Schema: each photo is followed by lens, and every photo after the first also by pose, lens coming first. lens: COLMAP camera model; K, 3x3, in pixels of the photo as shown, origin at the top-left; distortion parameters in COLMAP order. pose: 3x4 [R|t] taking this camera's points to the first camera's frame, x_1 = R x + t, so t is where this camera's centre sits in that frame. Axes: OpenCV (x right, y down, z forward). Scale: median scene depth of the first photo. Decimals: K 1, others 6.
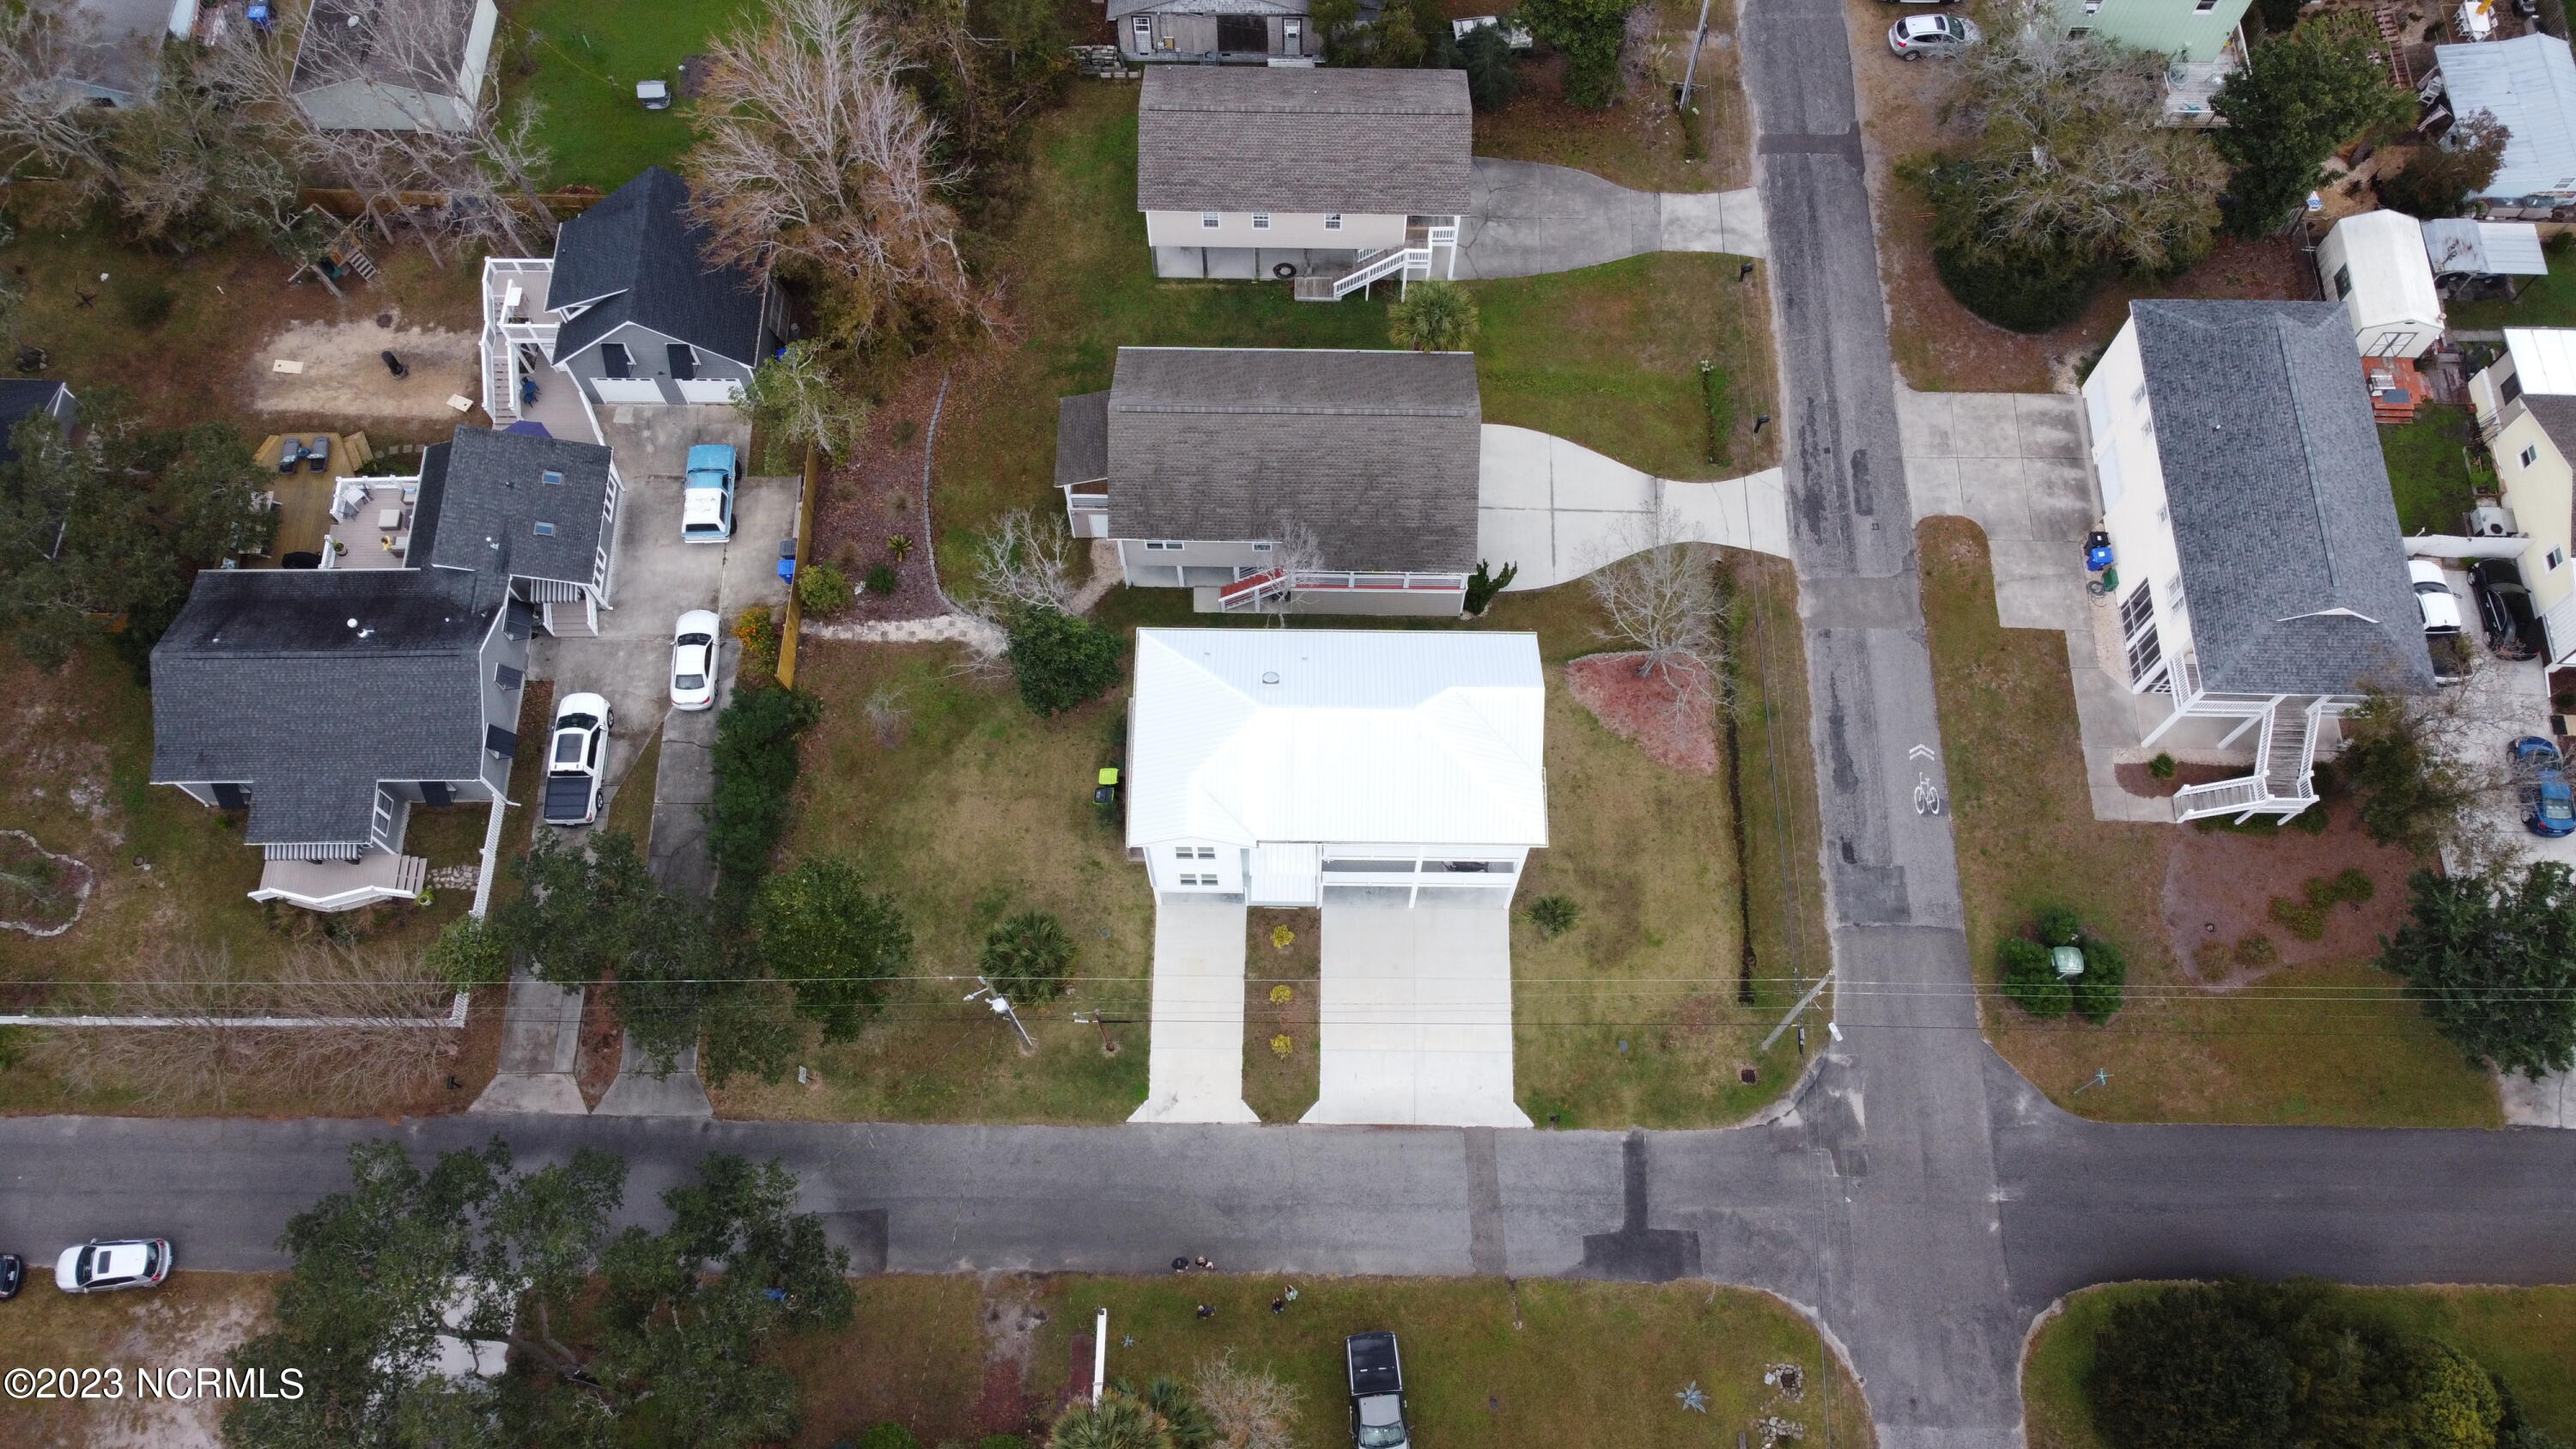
lens RADIAL K [[1948.7, 0, 1292.4], [0, 1948.7, 707.0], [0, 0, 1]] dist [0.006926, -0.006135]
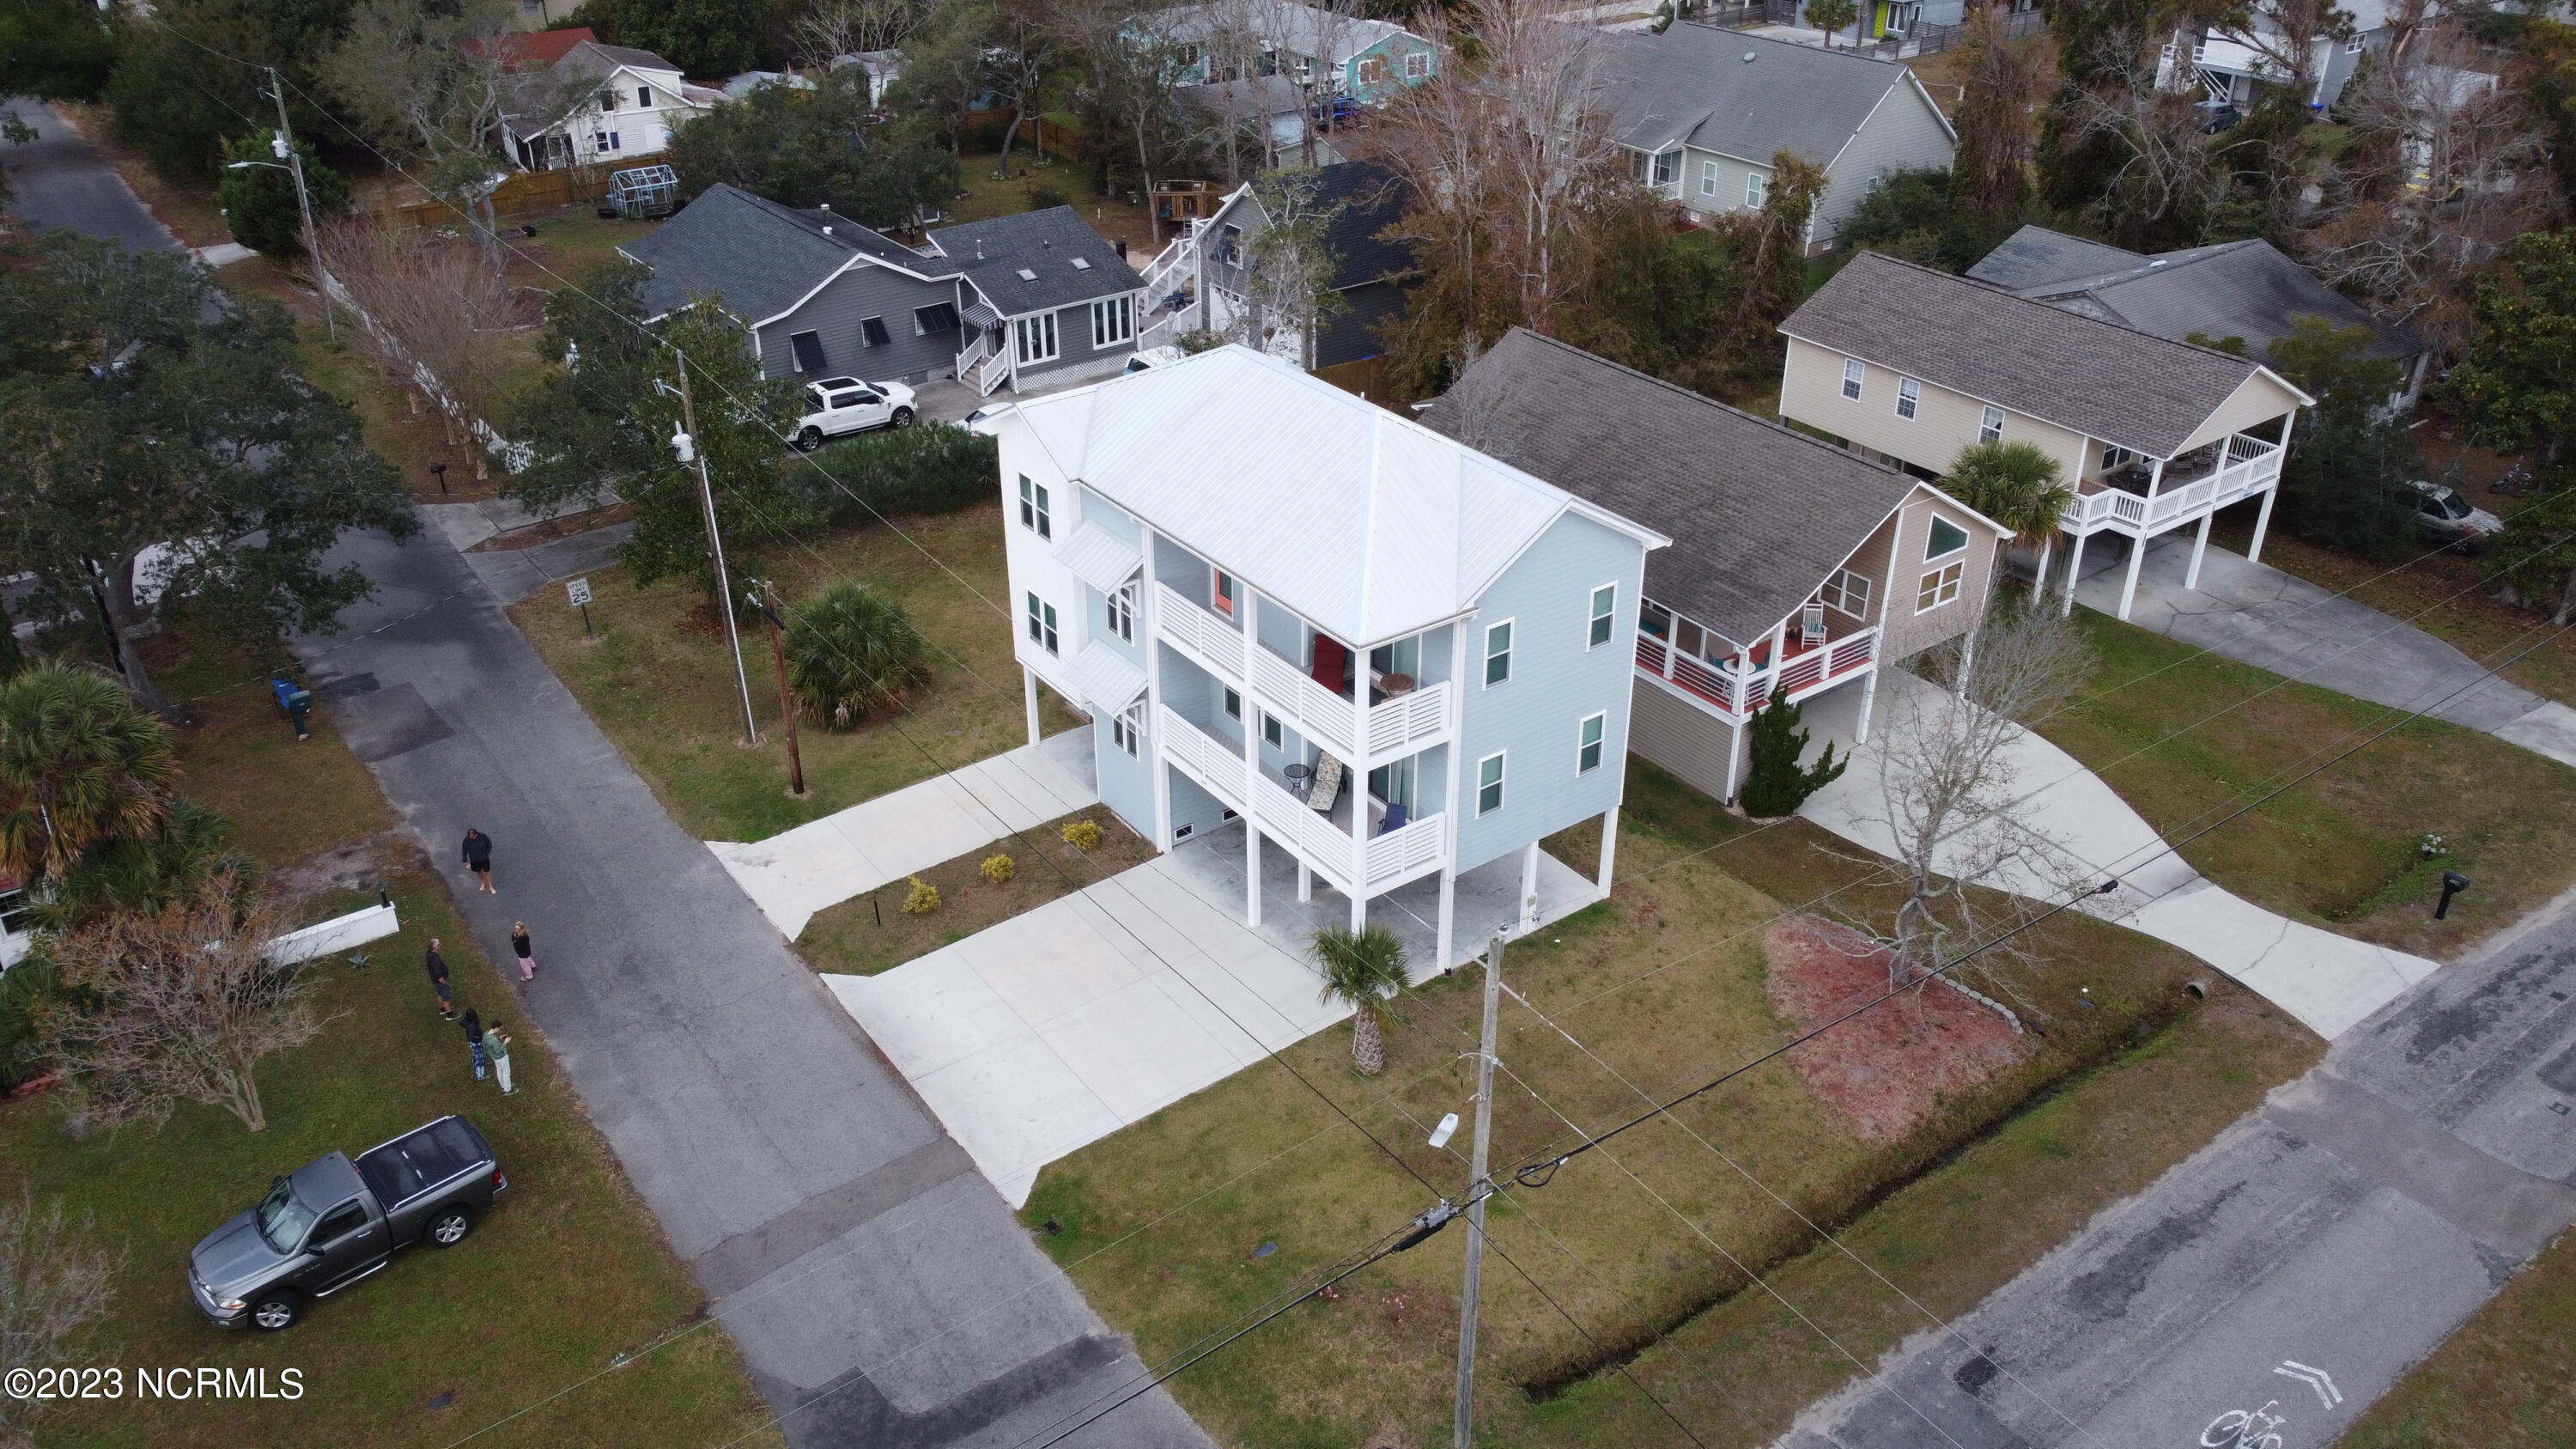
lens RADIAL K [[1948.7, 0, 1292.4], [0, 1948.7, 707.0], [0, 0, 1]] dist [0.006926, -0.006135]
pose [[0.599783, 0.388267, -0.699649, 0.445802], [-0.735123, 0.612689, -0.290184, 0.222407], [0.315998, 0.688376, 0.652904, 0.595923]]
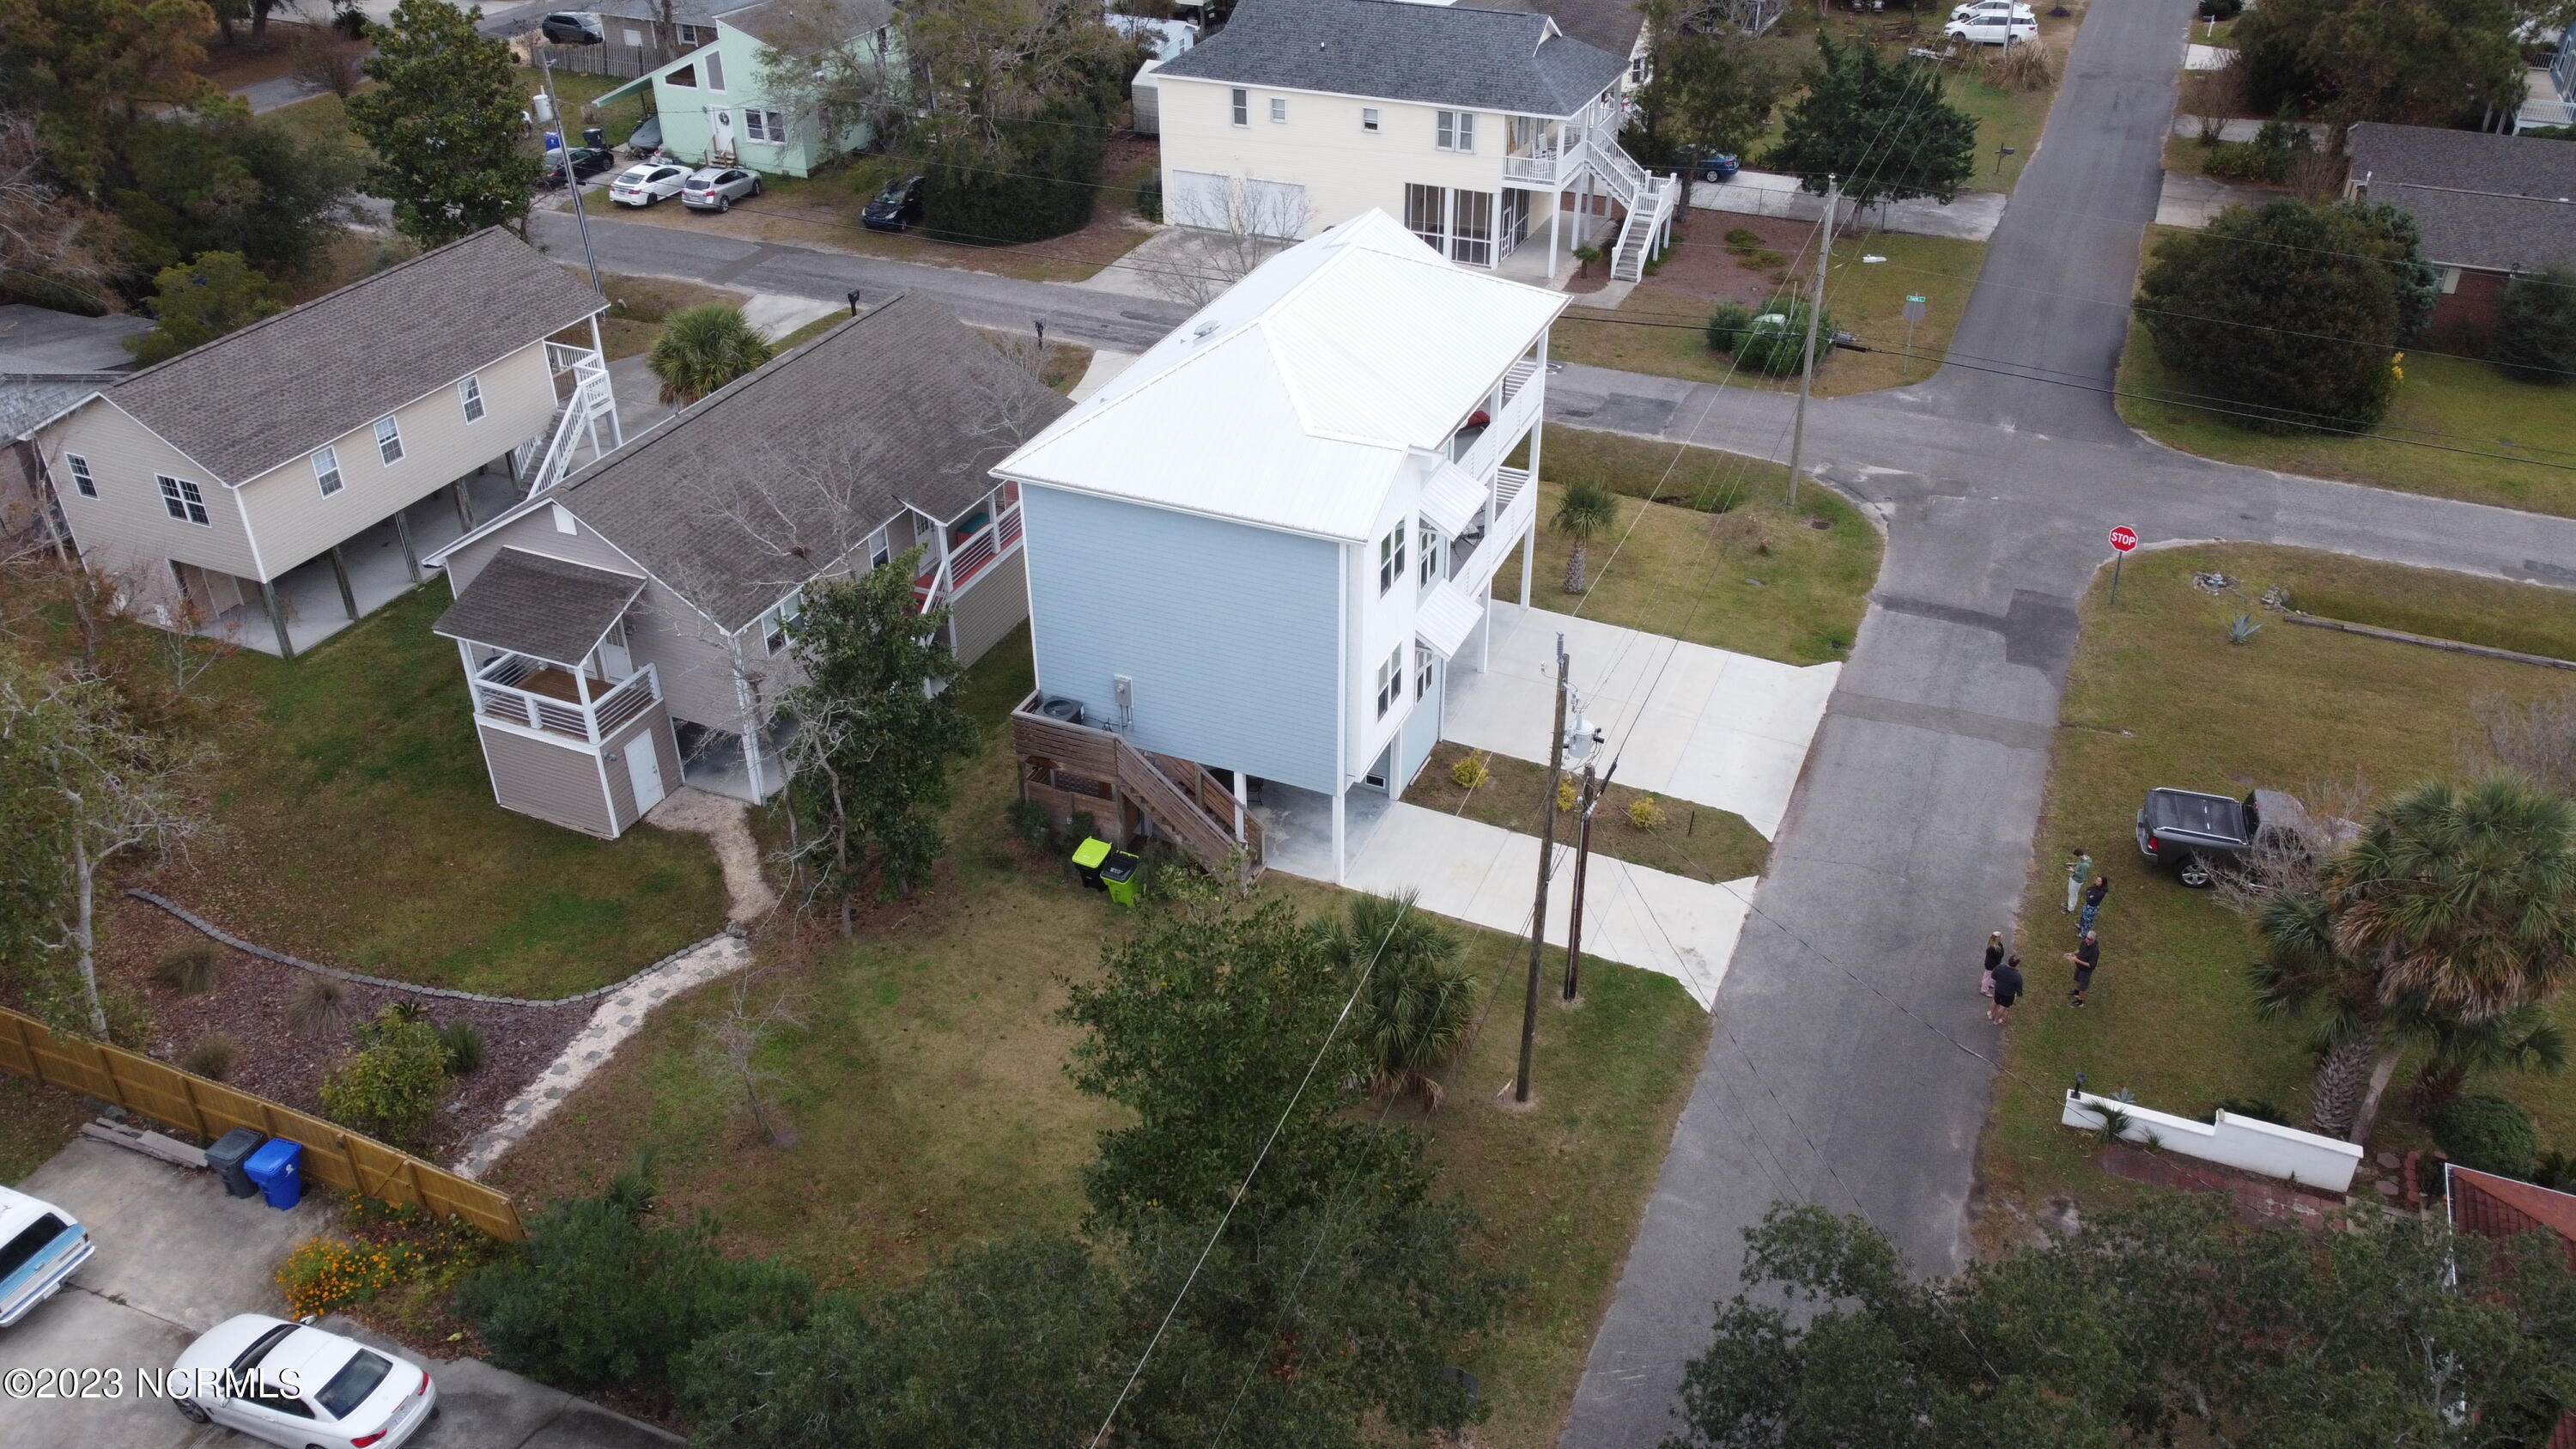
lens RADIAL K [[1953.9, 0, 1297.4], [0, 1953.9, 712.7], [0, 0, 1]] dist [0.002956, 0.005940]
pose [[0.383566, -0.492438, 0.781269, -0.497260], [0.850274, 0.518475, -0.090646, 0.117721], [-0.360432, 0.699062, 0.617577, 0.628363]]
